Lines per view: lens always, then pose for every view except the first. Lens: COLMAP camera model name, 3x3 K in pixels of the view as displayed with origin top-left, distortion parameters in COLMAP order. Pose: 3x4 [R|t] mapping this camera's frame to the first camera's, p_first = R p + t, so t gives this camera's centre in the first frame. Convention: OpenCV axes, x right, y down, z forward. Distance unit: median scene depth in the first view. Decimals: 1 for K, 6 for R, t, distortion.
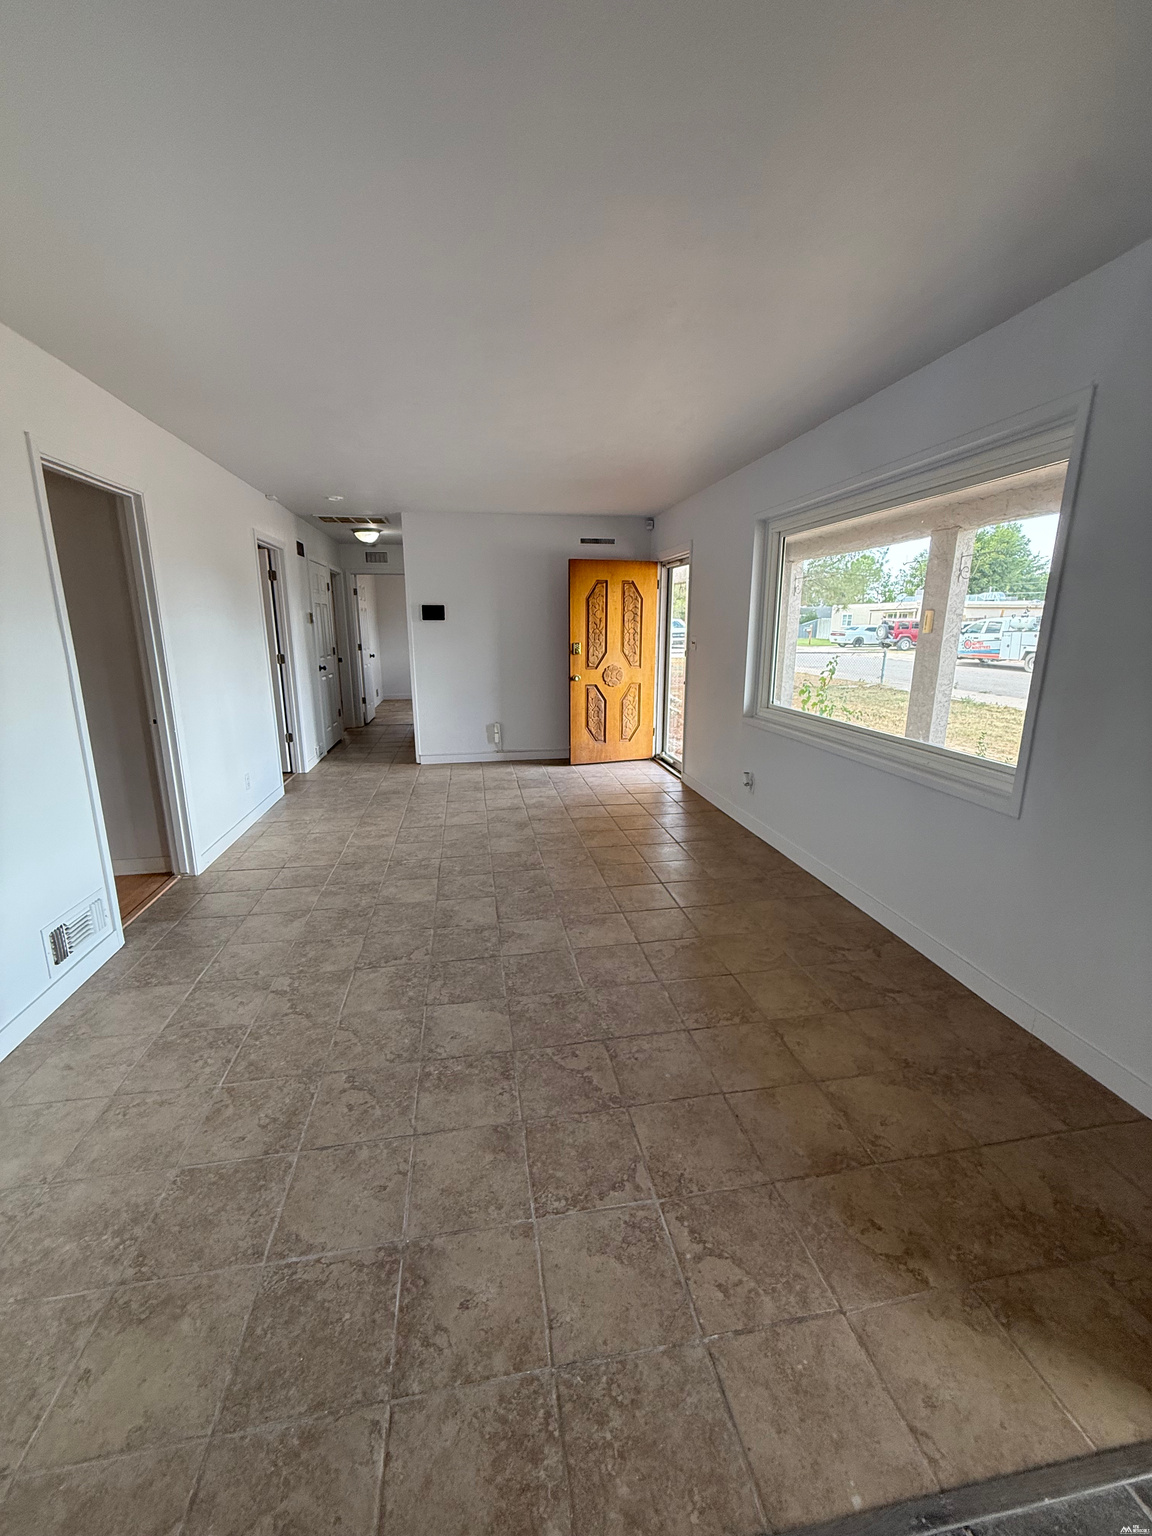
lens RADIAL K [[610.8, 0, 579.3], [0, 610.8, 769.2], [0, 0, 1]] dist [-0.002118, 0.000716]
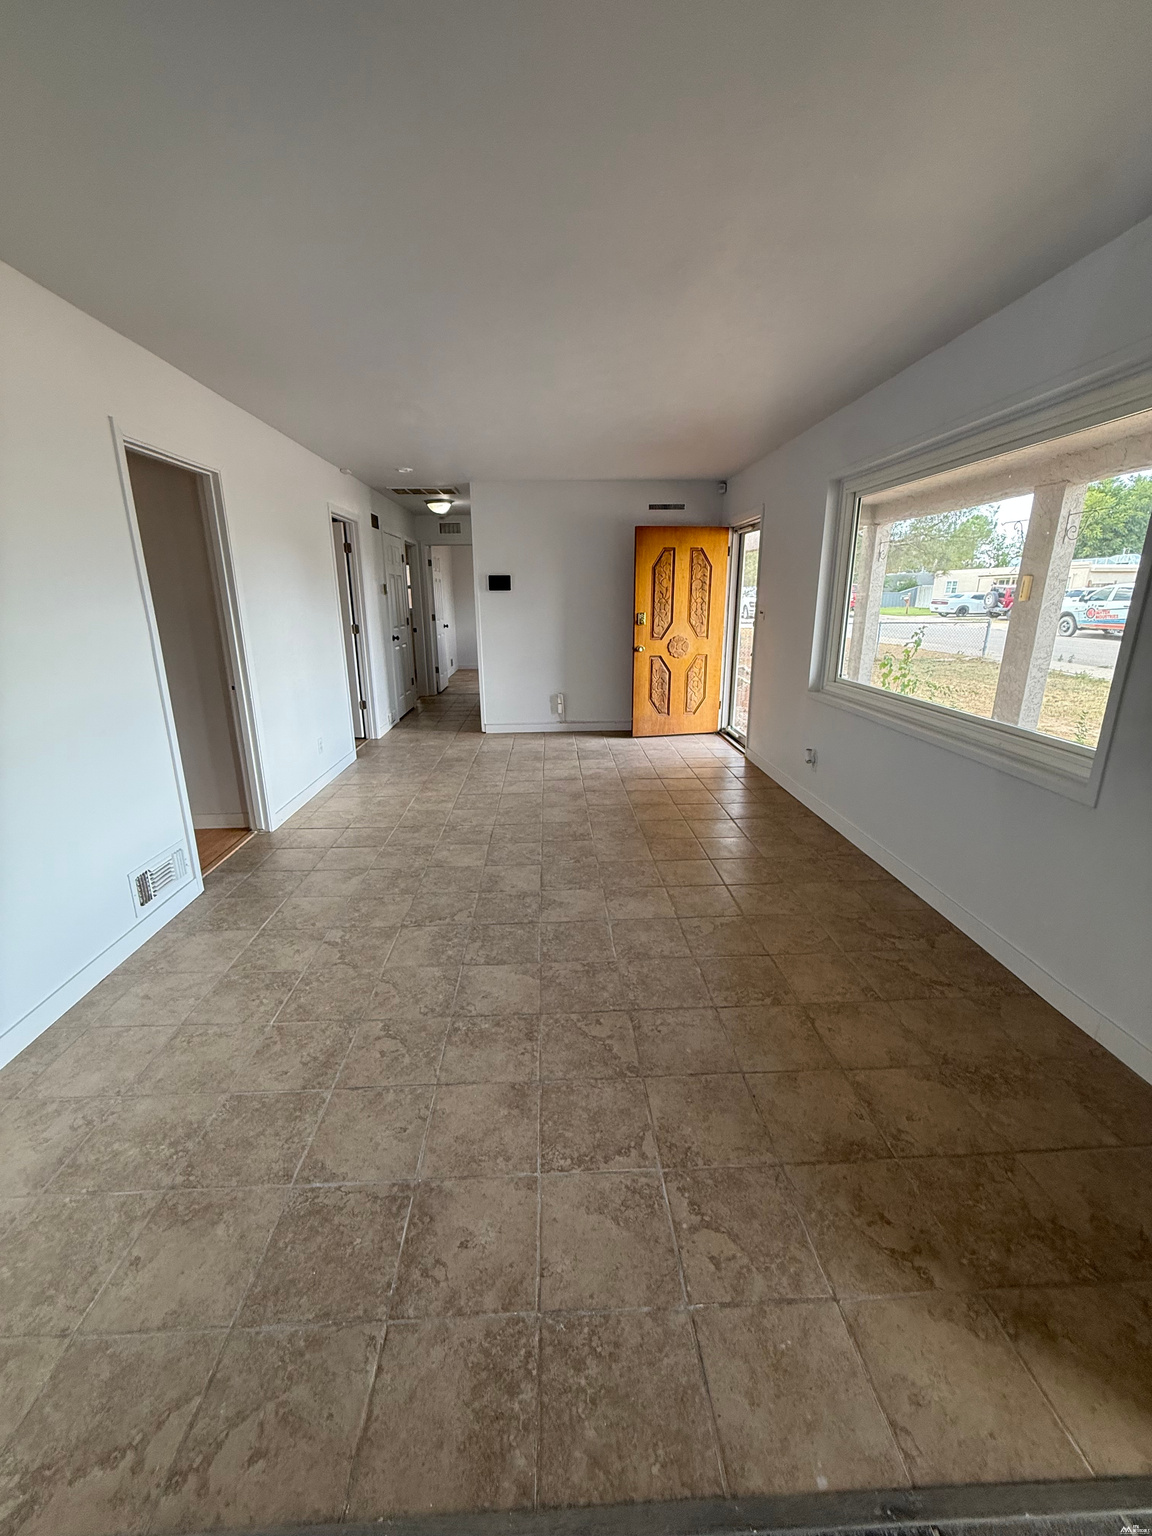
lens RADIAL K [[610.8, 0, 580.2], [0, 610.8, 769.0], [0, 0, 1]] dist [-0.002118, 0.000716]
pose [[0.991879, 0.029354, -0.123755, 0.078350], [-0.023559, 0.998568, 0.048033, -0.002263], [0.124988, -0.044728, 0.991150, 0.006649]]
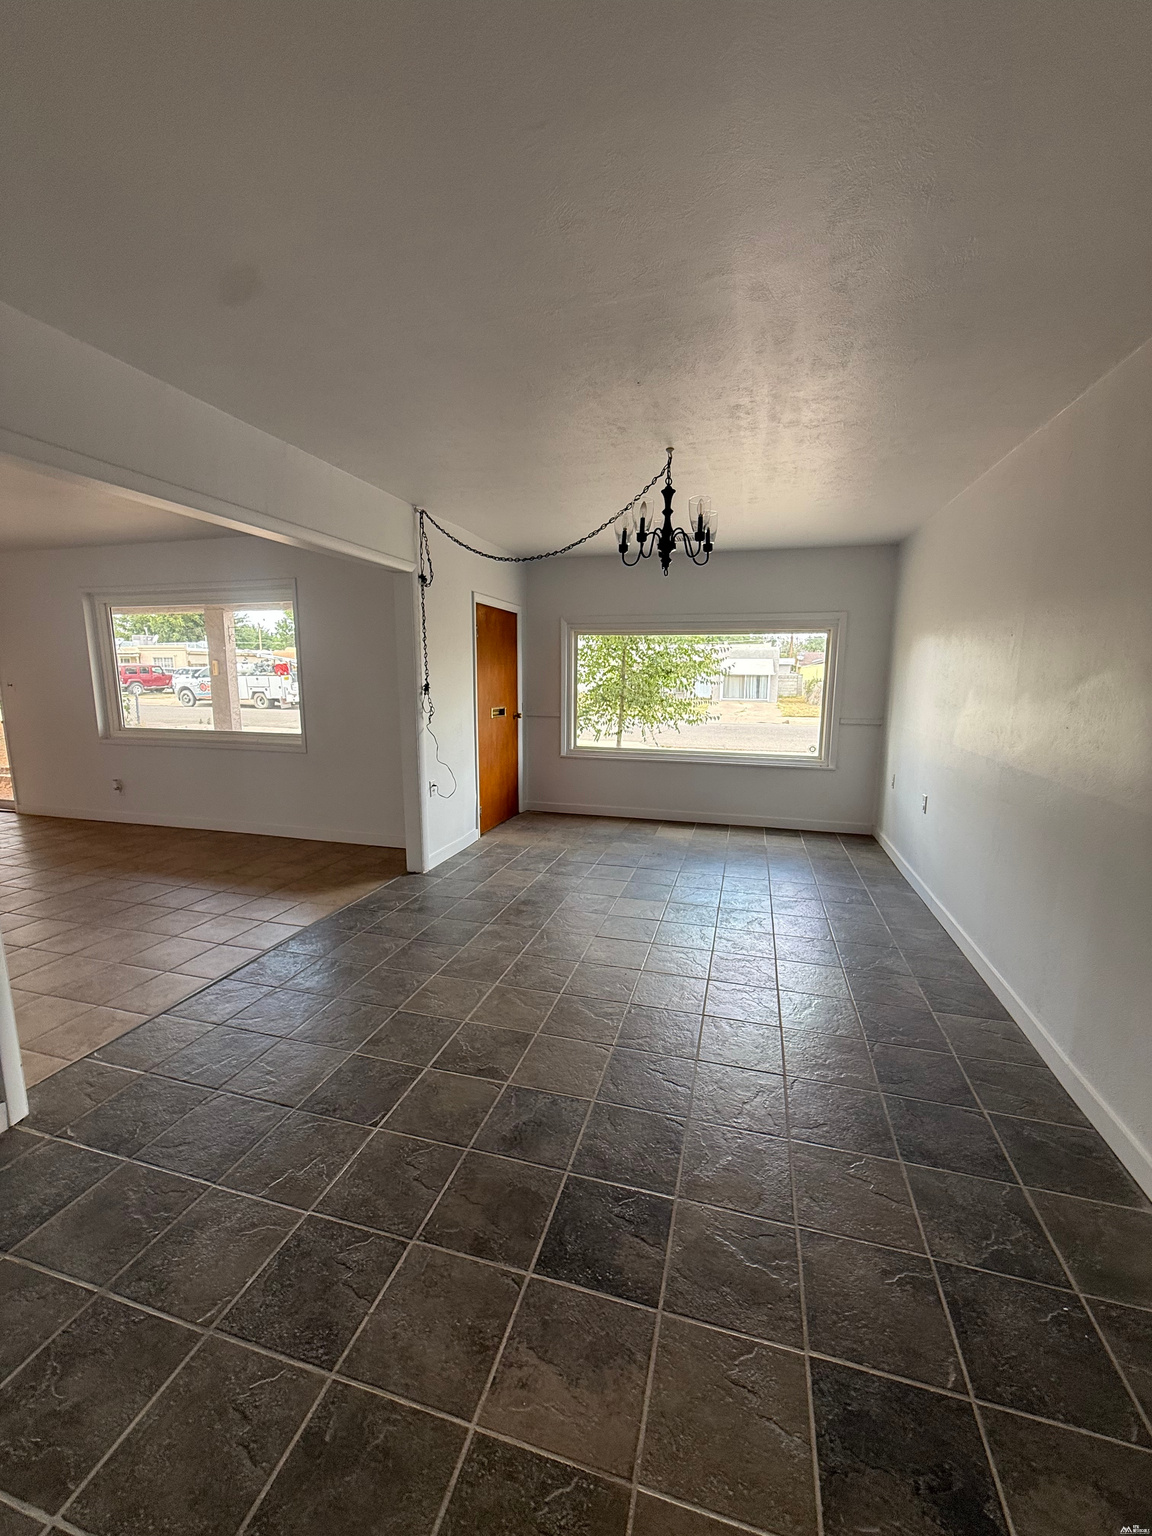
lens RADIAL K [[610.8, 0, 576.9], [0, 610.8, 765.6], [0, 0, 1]] dist [-0.002118, 0.000716]
pose [[0.435550, -0.134777, 0.890018, -0.989425], [0.202765, 0.978007, 0.048873, 0.247058], [-0.877030, 0.159178, 0.453299, -1.031592]]
